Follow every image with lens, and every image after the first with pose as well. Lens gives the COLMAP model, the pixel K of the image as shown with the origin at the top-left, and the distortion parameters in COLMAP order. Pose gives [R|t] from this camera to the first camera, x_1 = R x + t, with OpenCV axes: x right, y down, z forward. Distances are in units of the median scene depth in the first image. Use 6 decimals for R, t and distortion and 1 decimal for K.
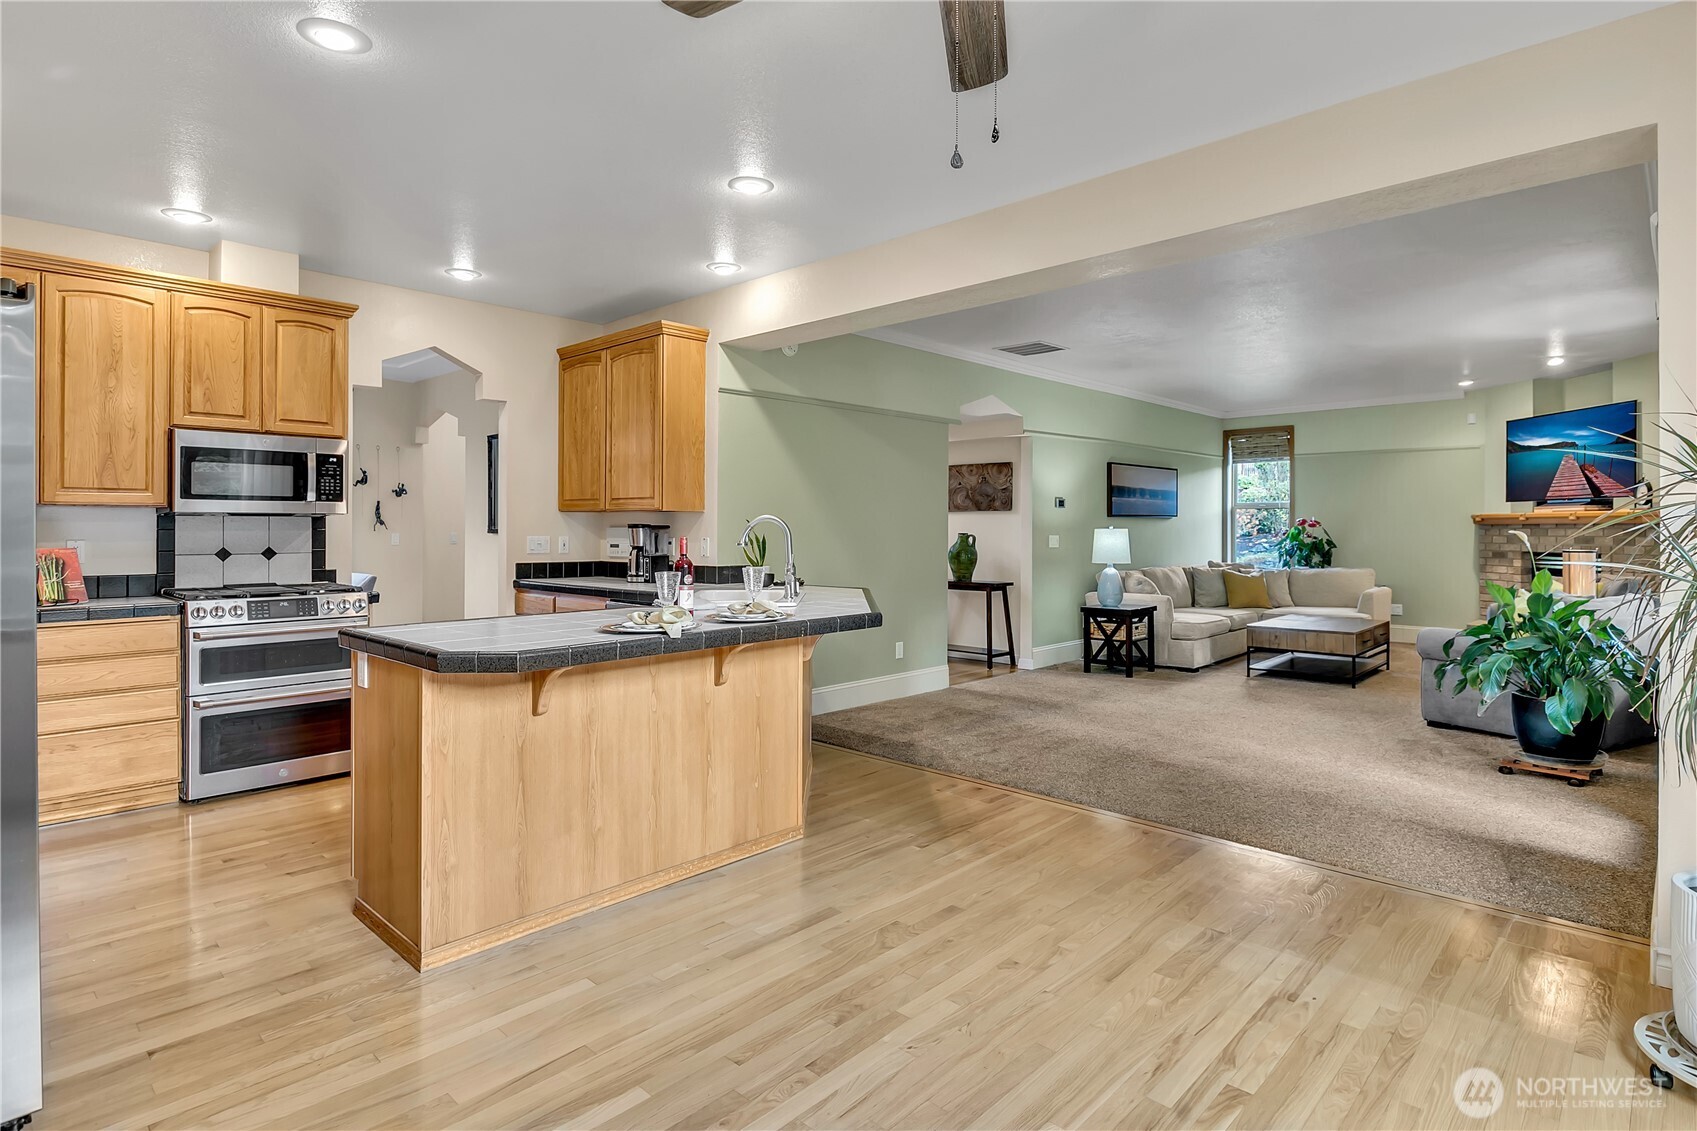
lens RADIAL K [[879.9, 0, 875.8], [0, 879.9, 528.8], [0, 0, 1]] dist [-0.001936, -0.008483]
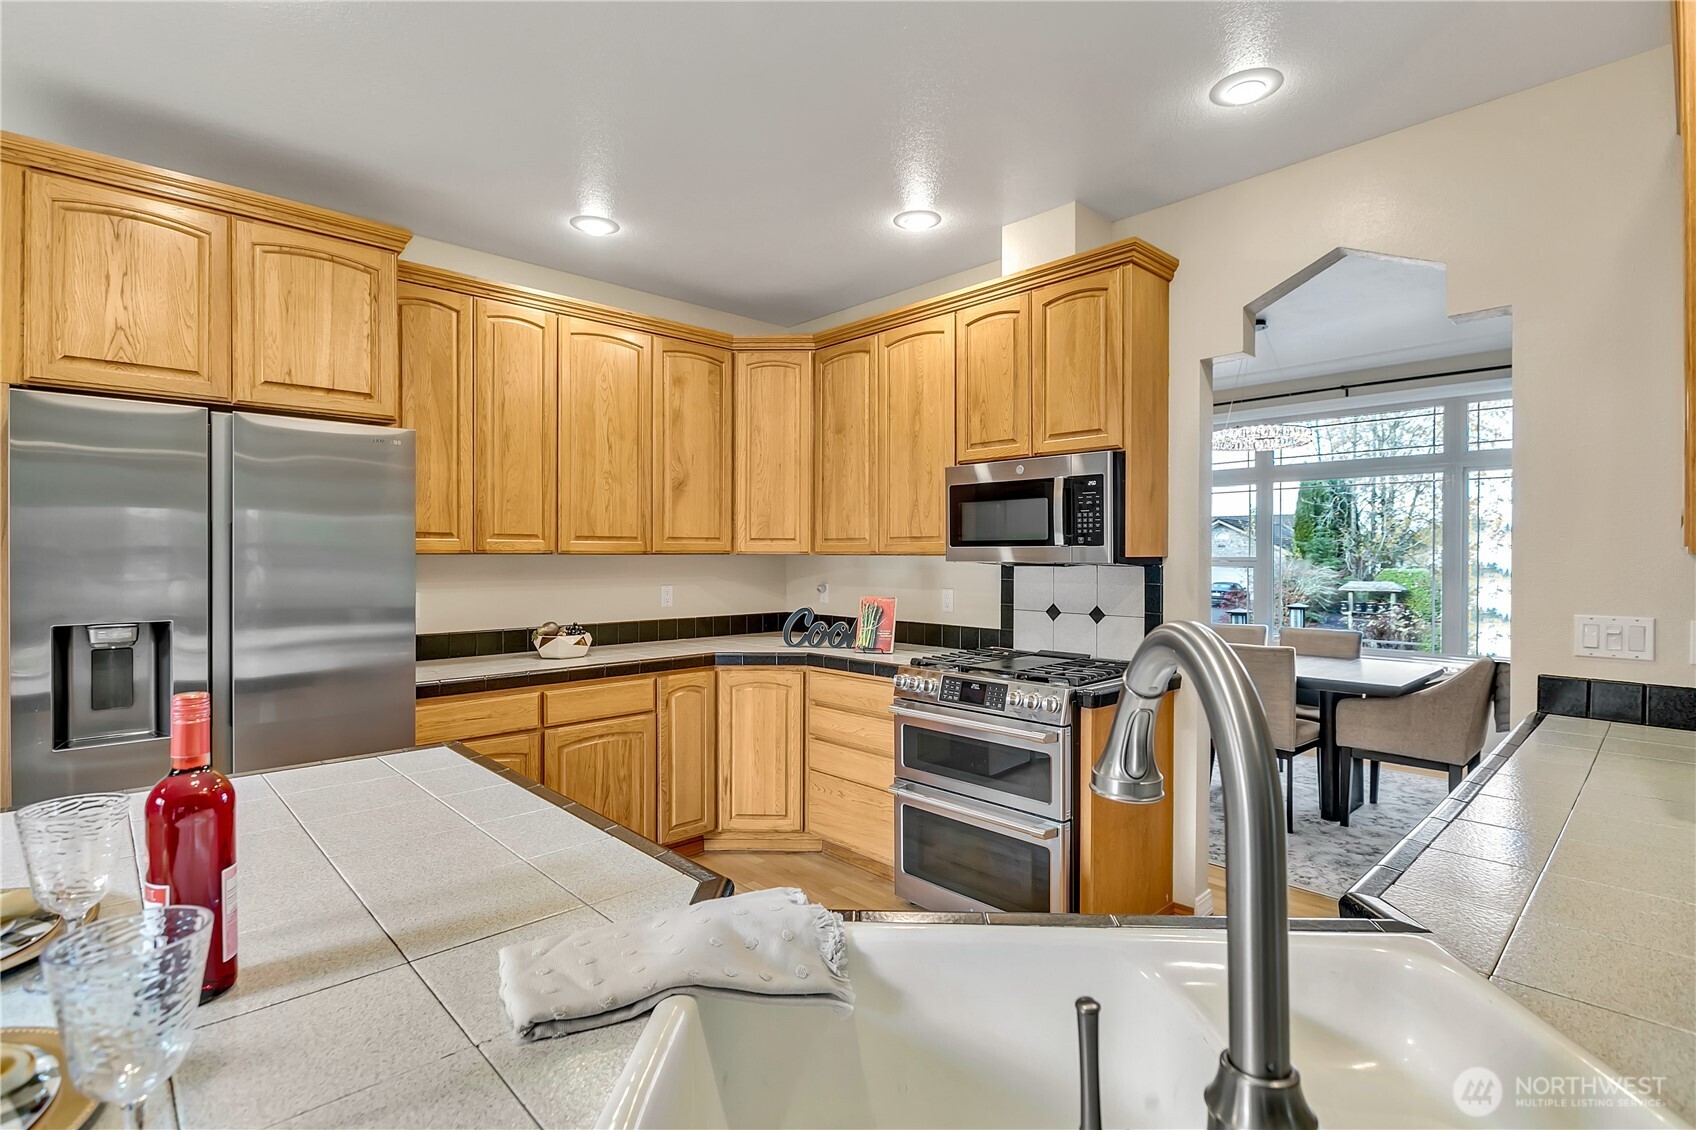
lens RADIAL K [[790.8, 0, 843.6], [0, 790.8, 564.7], [0, 0, 1]] dist [-0.003839, -0.003490]
pose [[-0.074400, 0.010168, -0.997177, 0.002069], [-0.004639, 0.999934, 0.010542, -0.022572], [0.997218, 0.005411, -0.074348, 0.894706]]
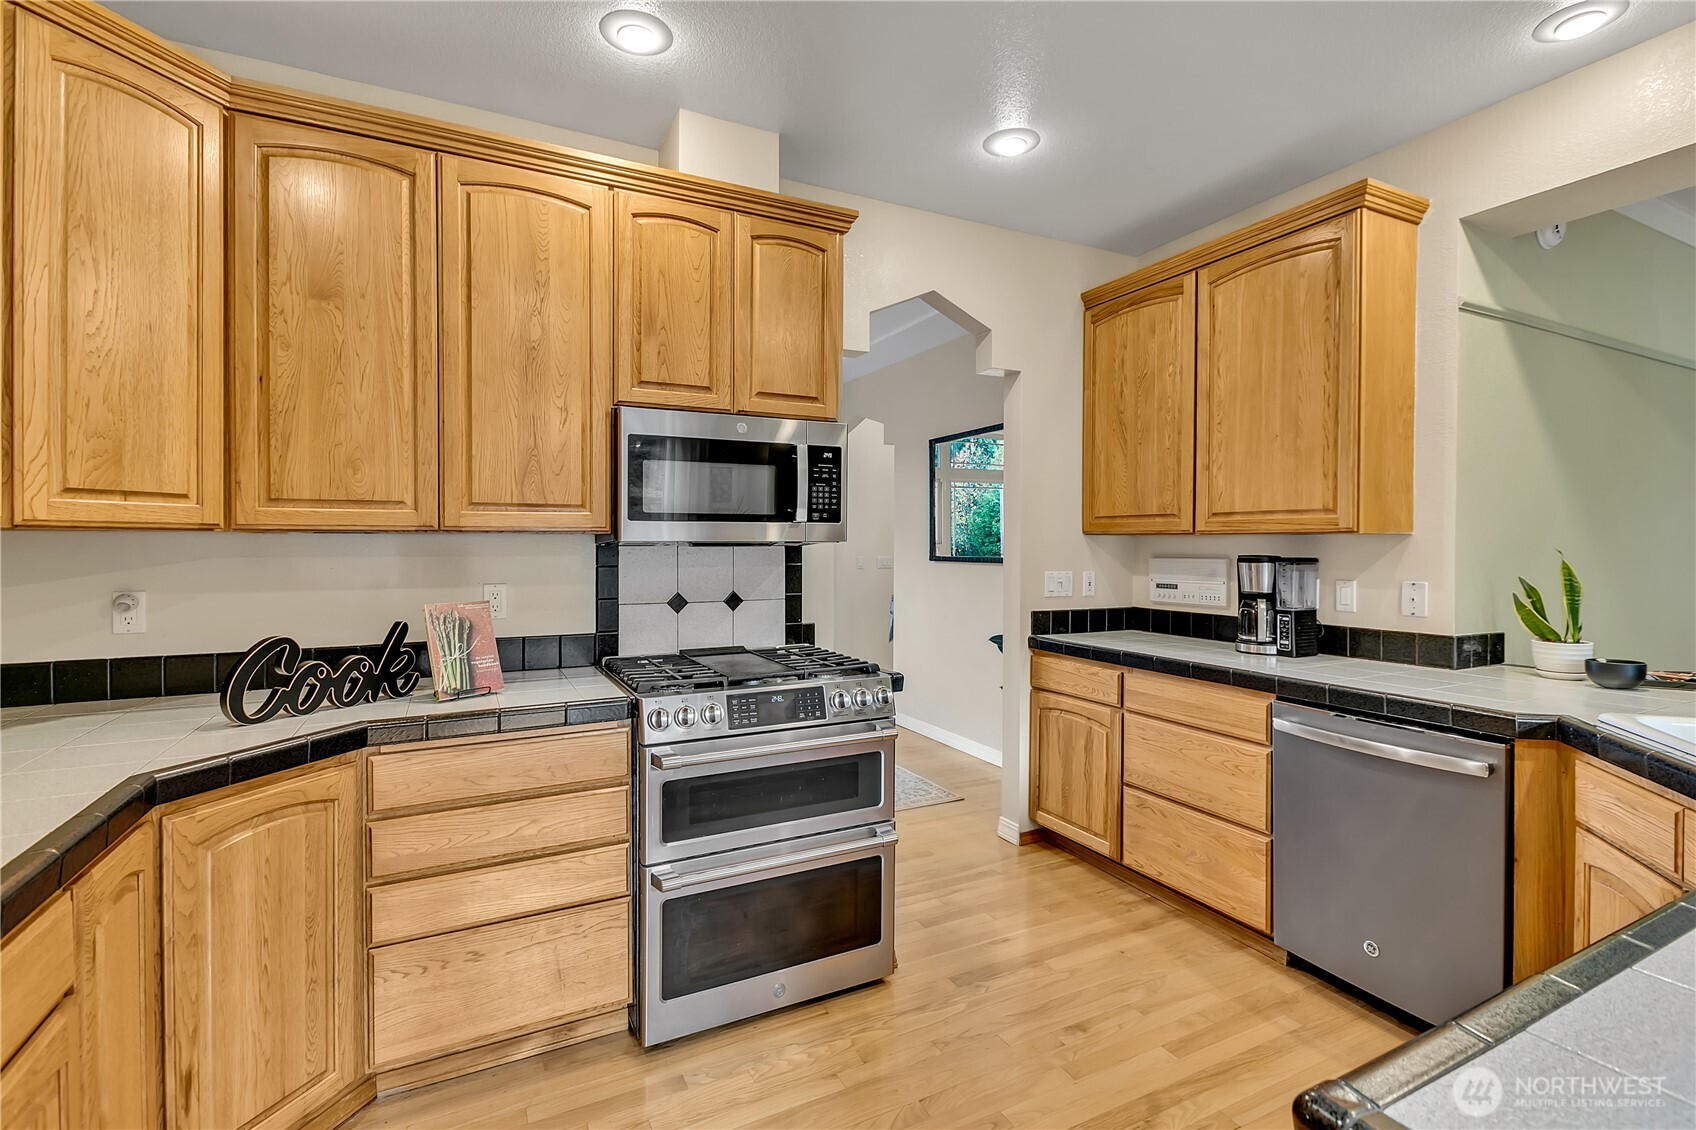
lens RADIAL K [[790.8, 0, 860.0], [0, 790.8, 547.9], [0, 0, 1]] dist [-0.003839, -0.003490]
pose [[0.937711, -0.000903, -0.347415, -0.419967], [0.001592, 0.999997, 0.001697, -0.014321], [0.347413, -0.002144, 0.937710, 0.501810]]
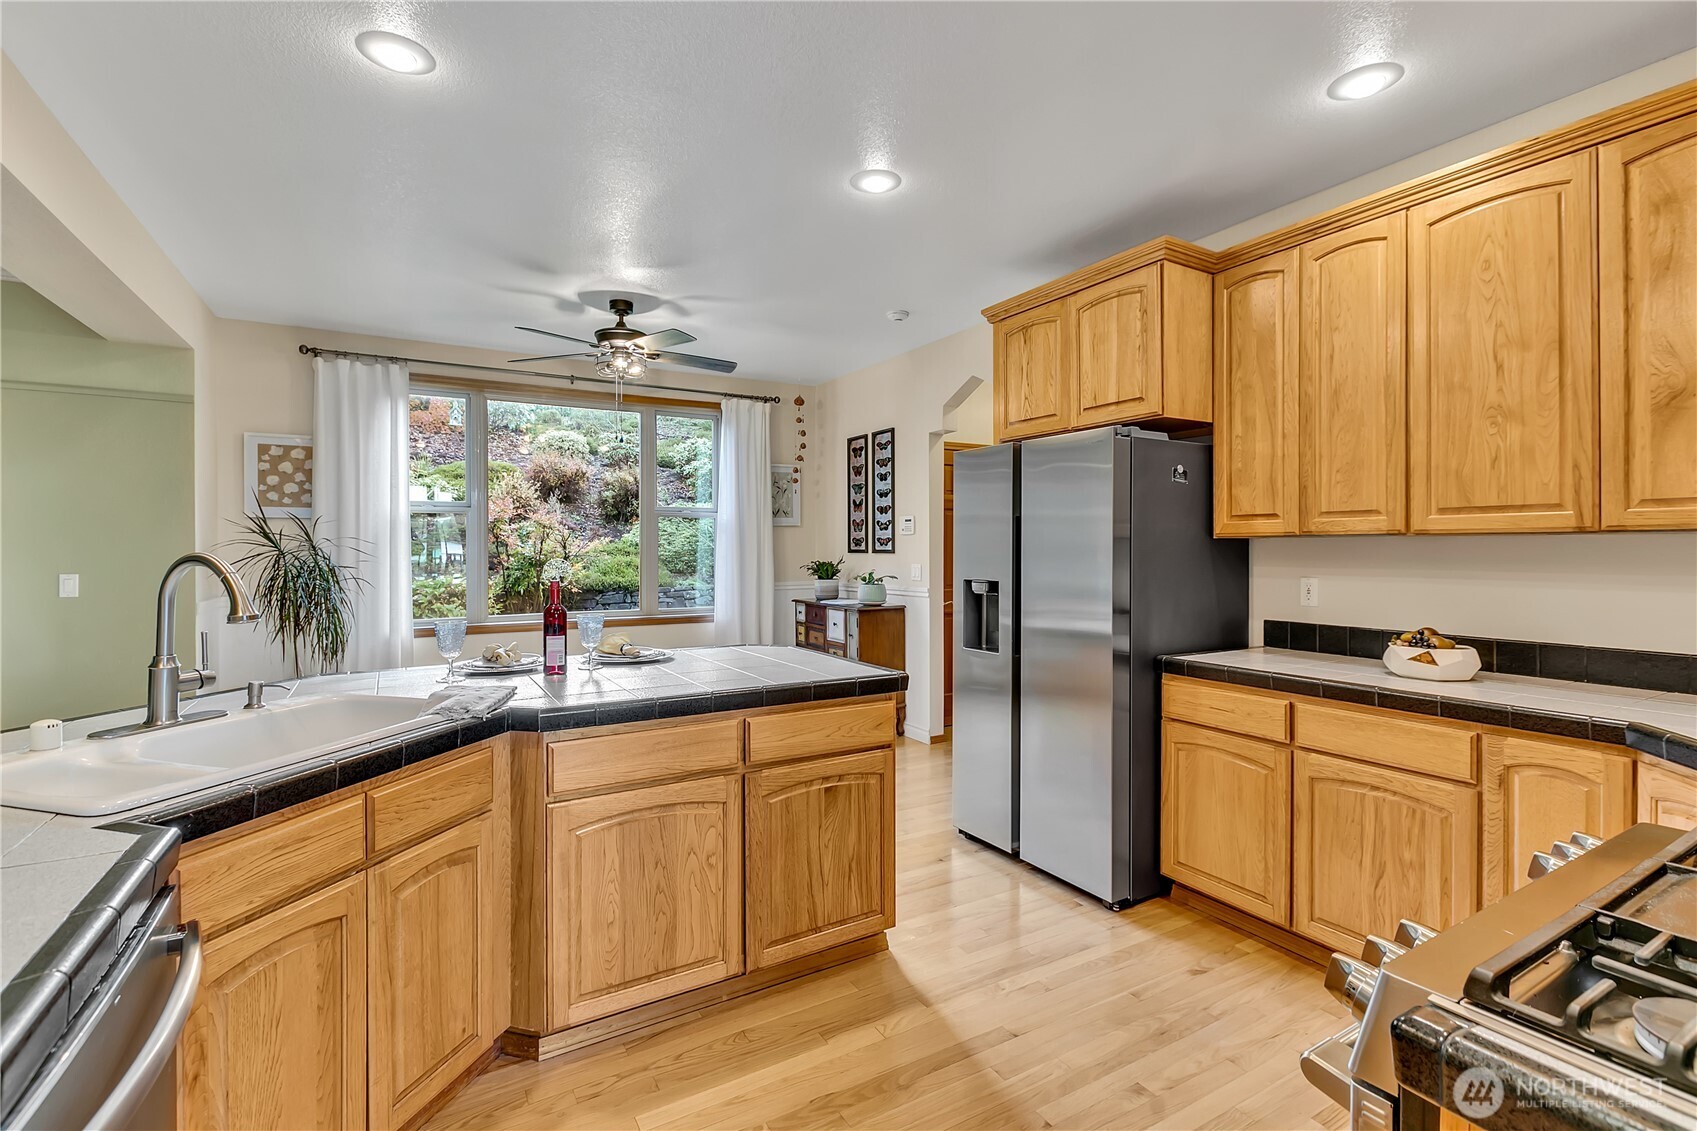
lens RADIAL K [[791.2, 0, 868.5], [0, 791.2, 546.3], [0, 0, 1]] dist [-0.003839, -0.003490]
pose [[-0.957901, 0.000569, 0.287097, -0.537099], [0.001262, 0.999997, 0.002229, -0.016709], [-0.287095, 0.002497, -0.957899, 1.212926]]
